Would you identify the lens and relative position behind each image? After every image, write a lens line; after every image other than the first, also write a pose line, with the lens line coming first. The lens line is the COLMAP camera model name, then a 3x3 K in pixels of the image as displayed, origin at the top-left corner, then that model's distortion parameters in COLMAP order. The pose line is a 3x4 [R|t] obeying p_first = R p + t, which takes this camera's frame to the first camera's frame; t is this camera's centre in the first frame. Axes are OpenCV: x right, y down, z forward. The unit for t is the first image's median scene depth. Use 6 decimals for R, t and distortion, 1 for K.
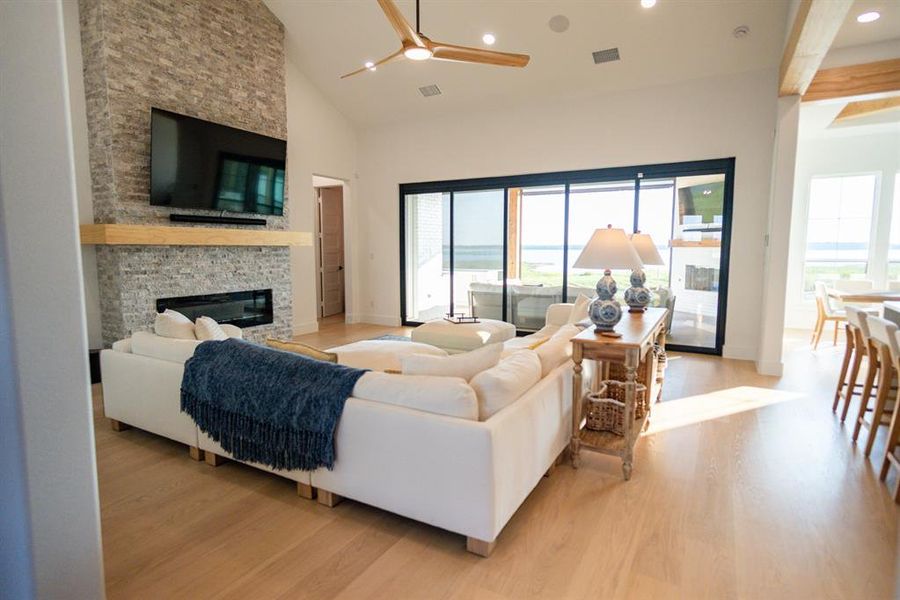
lens RADIAL K [[481.6, 0, 448.6], [0, 481.6, 301.1], [0, 0, 1]] dist [-0.000030, 0.001875]
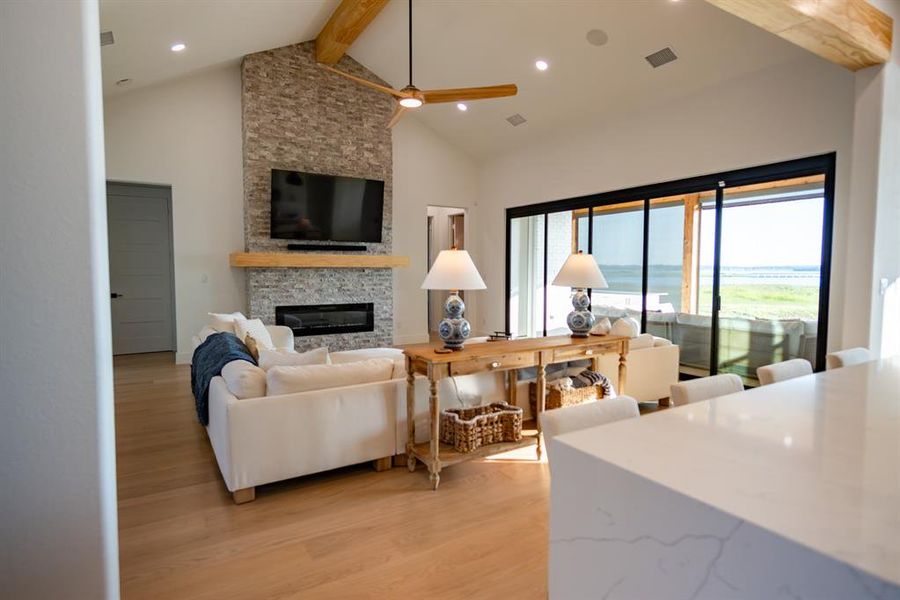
lens RADIAL K [[481.6, 0, 448.9], [0, 481.6, 301.6], [0, 0, 1]] dist [-0.000030, 0.001875]
pose [[0.873011, 0.032736, -0.486601, 0.443776], [-0.053725, 0.998128, -0.029239, -0.004041], [0.484733, 0.051668, 0.873135, 0.040353]]
